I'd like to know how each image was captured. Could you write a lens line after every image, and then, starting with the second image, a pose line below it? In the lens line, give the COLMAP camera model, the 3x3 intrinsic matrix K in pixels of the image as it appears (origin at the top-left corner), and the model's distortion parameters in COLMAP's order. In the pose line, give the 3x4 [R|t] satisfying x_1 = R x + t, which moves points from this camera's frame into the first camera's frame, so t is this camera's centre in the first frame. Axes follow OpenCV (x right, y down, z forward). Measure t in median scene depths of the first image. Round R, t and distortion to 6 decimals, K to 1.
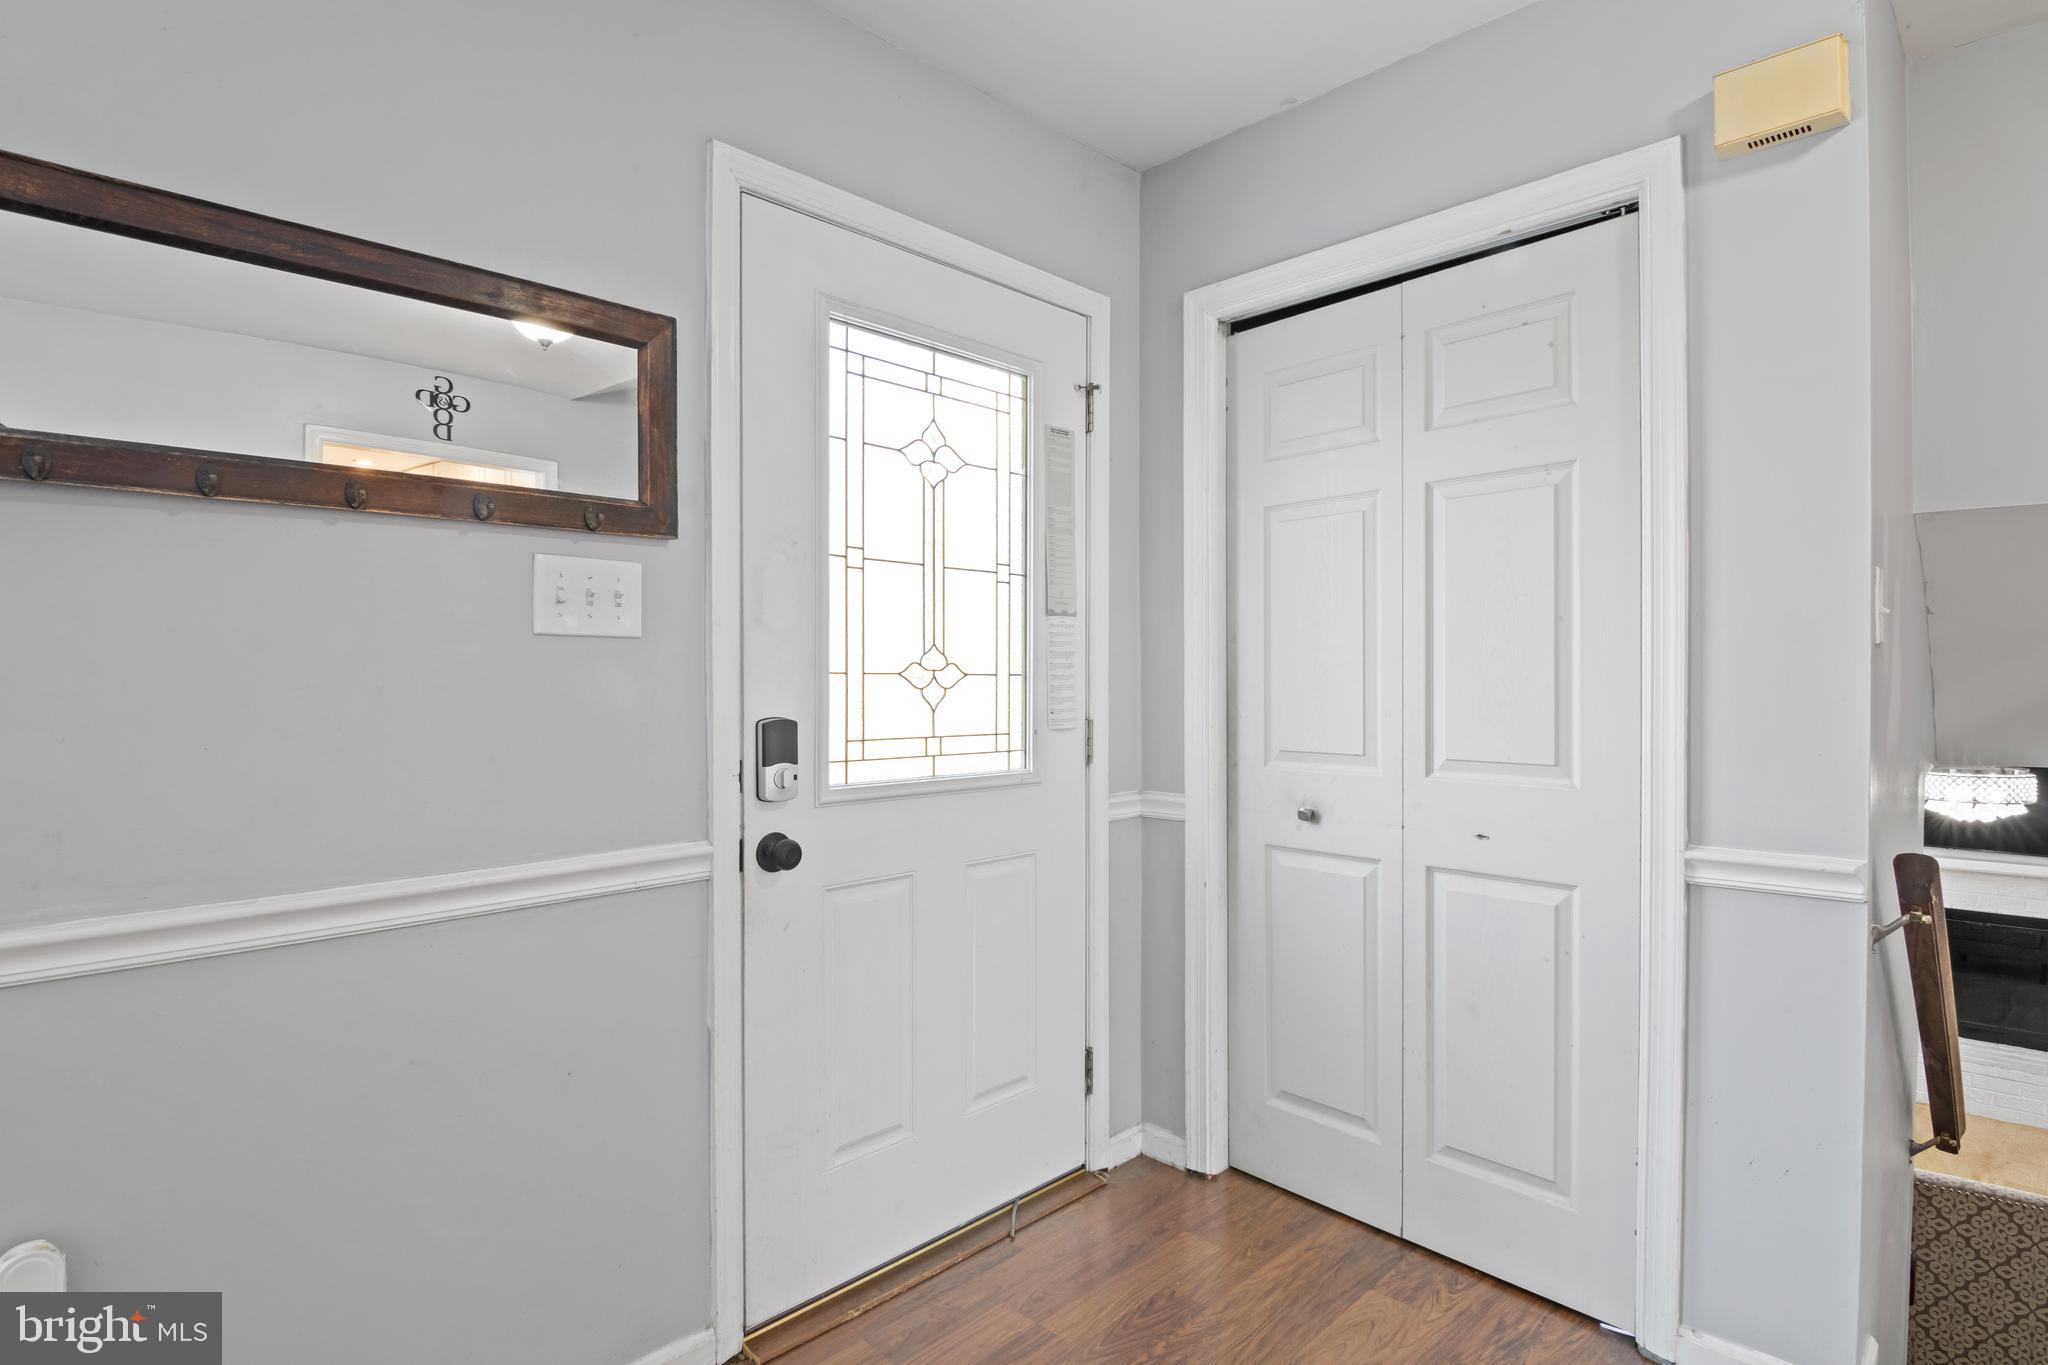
lens RADIAL K [[1042.5, 0, 1030.0], [0, 1042.5, 688.7], [0, 0, 1]] dist [0.000876, -0.014303]
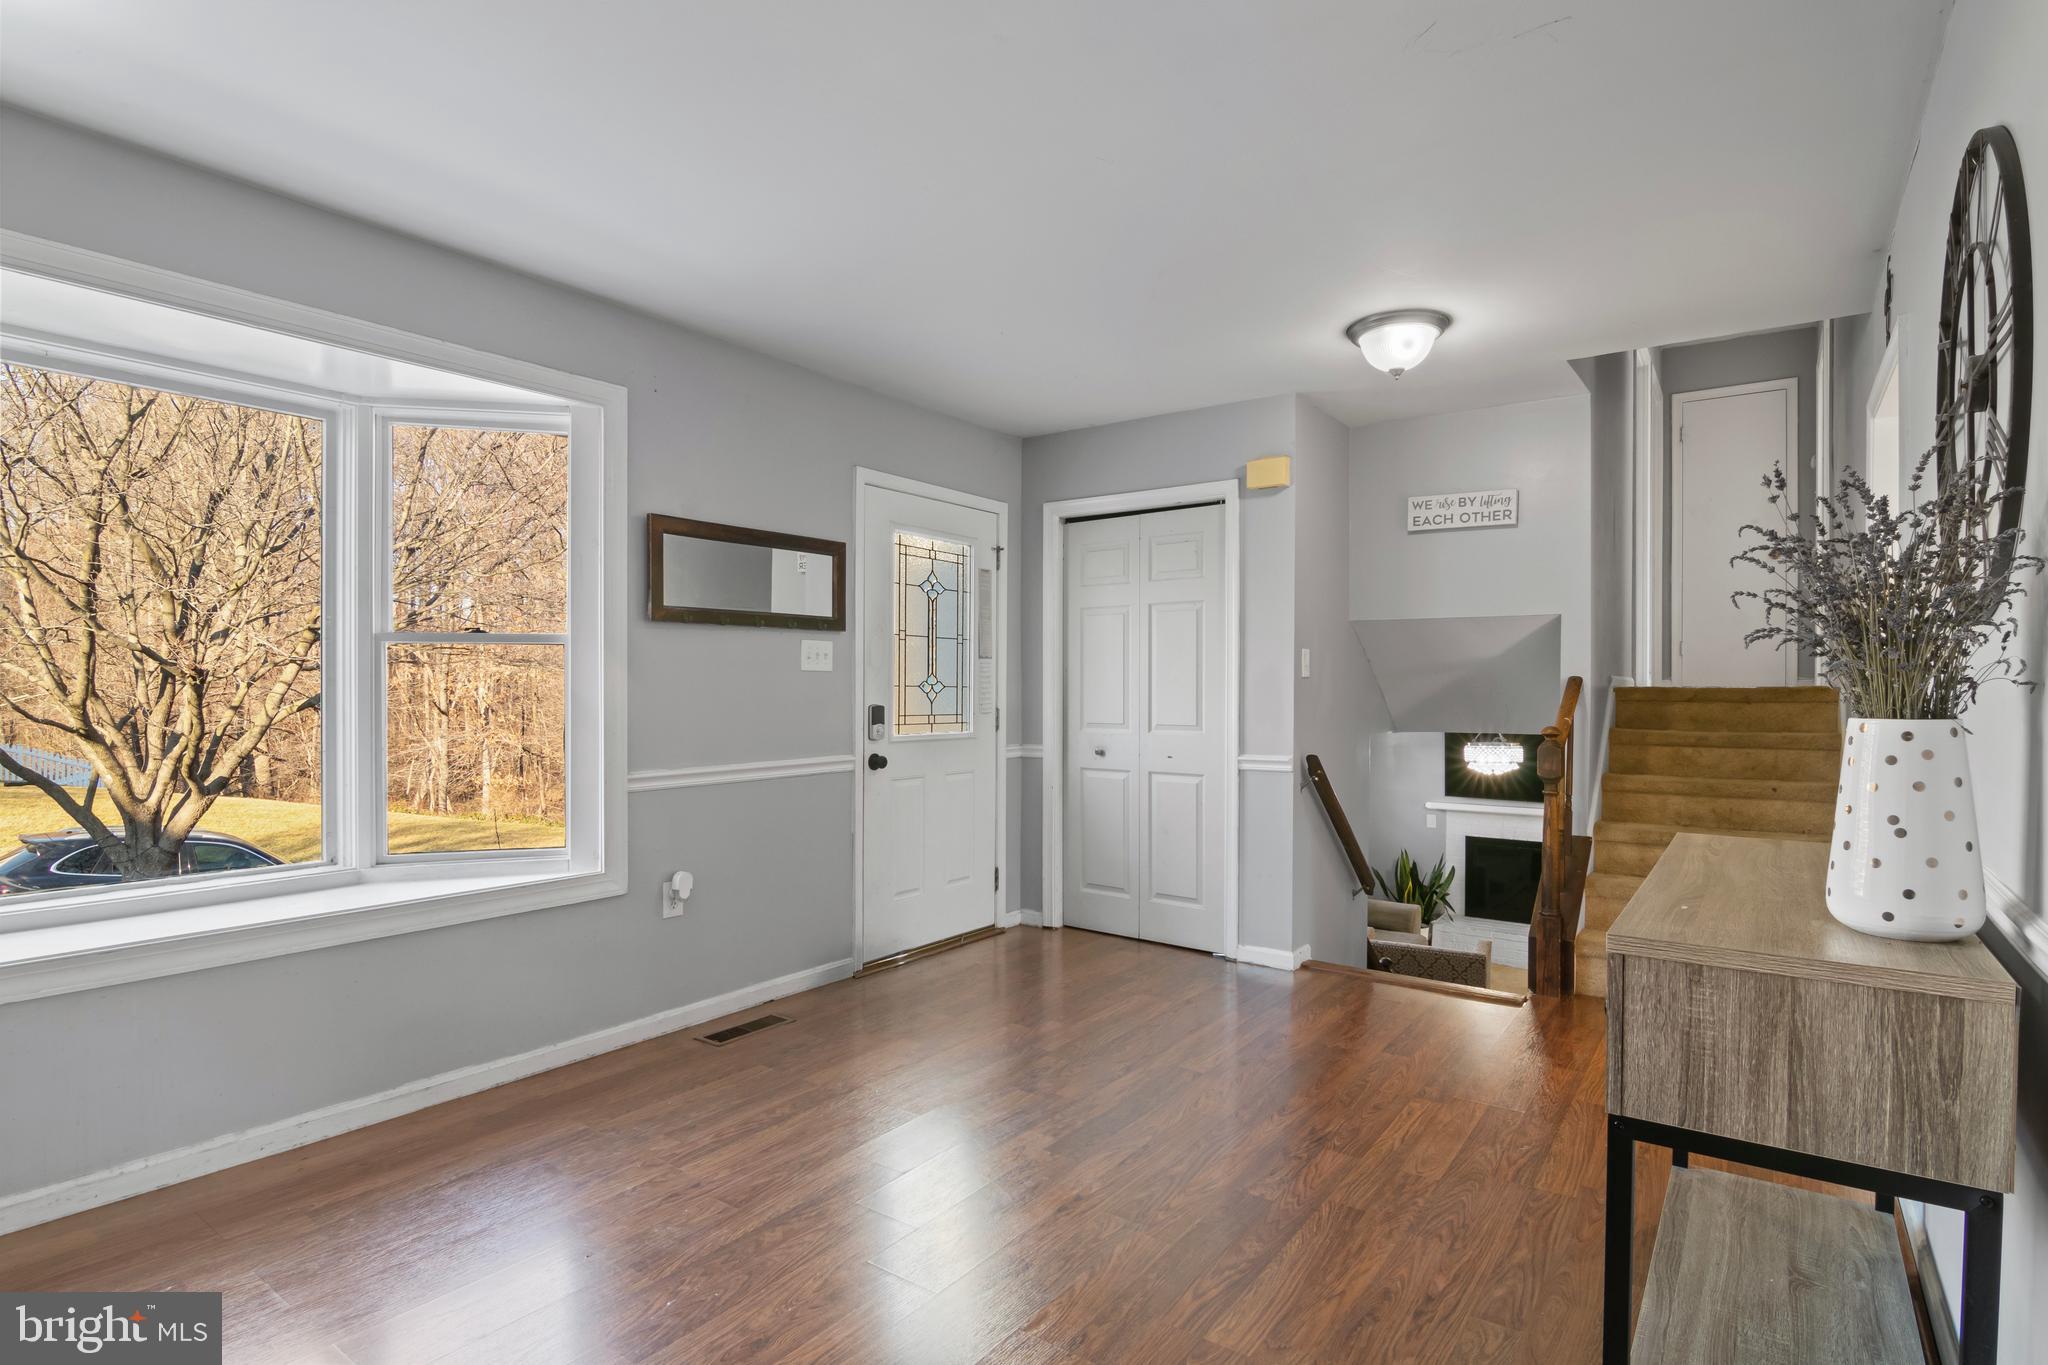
lens RADIAL K [[1042.5, 0, 1030.0], [0, 1042.5, 688.7], [0, 0, 1]] dist [0.000876, -0.014303]
pose [[0.987846, 0.004762, 0.155361, -0.217275], [-0.003581, 0.999963, -0.007884, 0.006986], [-0.155393, 0.007232, 0.987826, -1.138512]]
